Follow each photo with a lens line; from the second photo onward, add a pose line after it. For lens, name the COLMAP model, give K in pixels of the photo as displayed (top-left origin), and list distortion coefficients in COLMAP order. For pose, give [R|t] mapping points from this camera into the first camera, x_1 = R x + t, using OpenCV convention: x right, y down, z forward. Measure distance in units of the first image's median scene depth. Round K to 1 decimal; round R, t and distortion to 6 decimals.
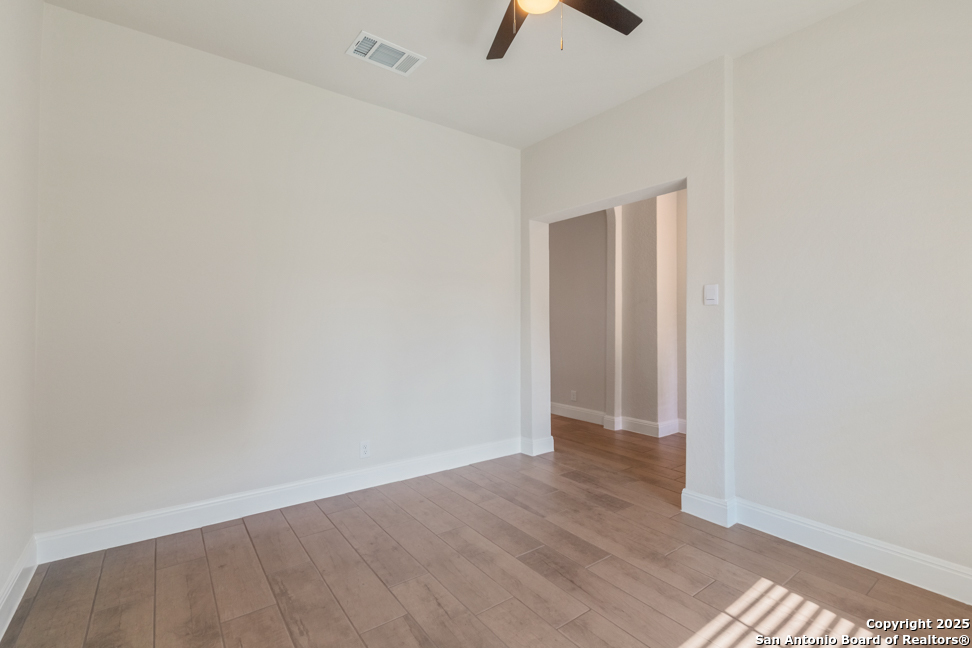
lens RADIAL K [[436.6, 0, 484.1], [0, 436.6, 324.9], [0, 0, 1]] dist [0.012078, -0.008222]
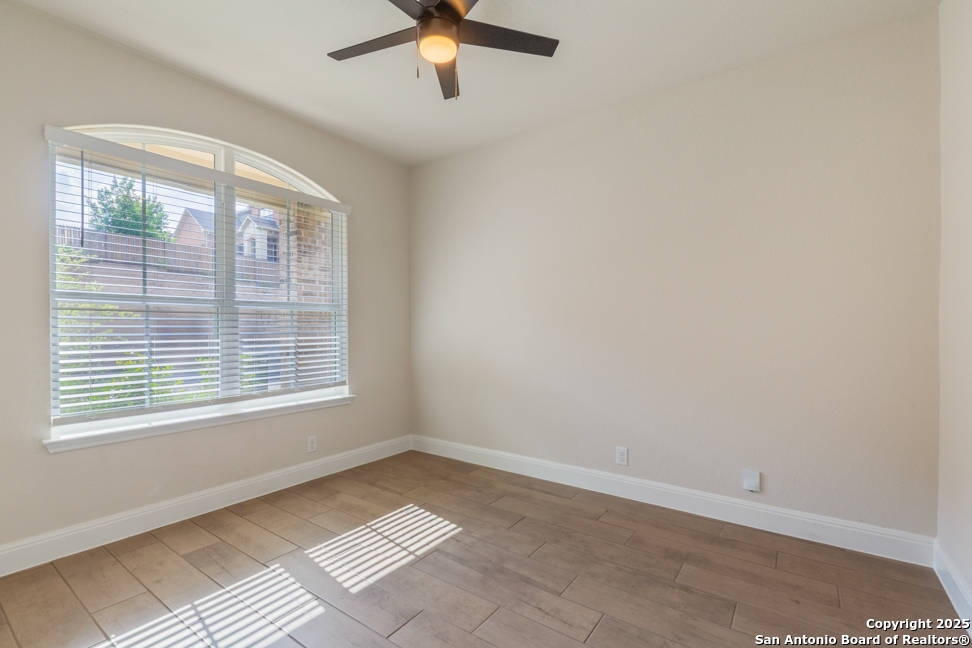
lens RADIAL K [[436.6, 0, 484.1], [0, 436.6, 324.9], [0, 0, 1]] dist [0.012078, -0.008222]
pose [[-0.952522, -0.002725, -0.304456, 0.334190], [-0.002713, 0.999996, -0.000460, -0.014461], [0.304456, 0.000387, -0.952526, 1.954629]]
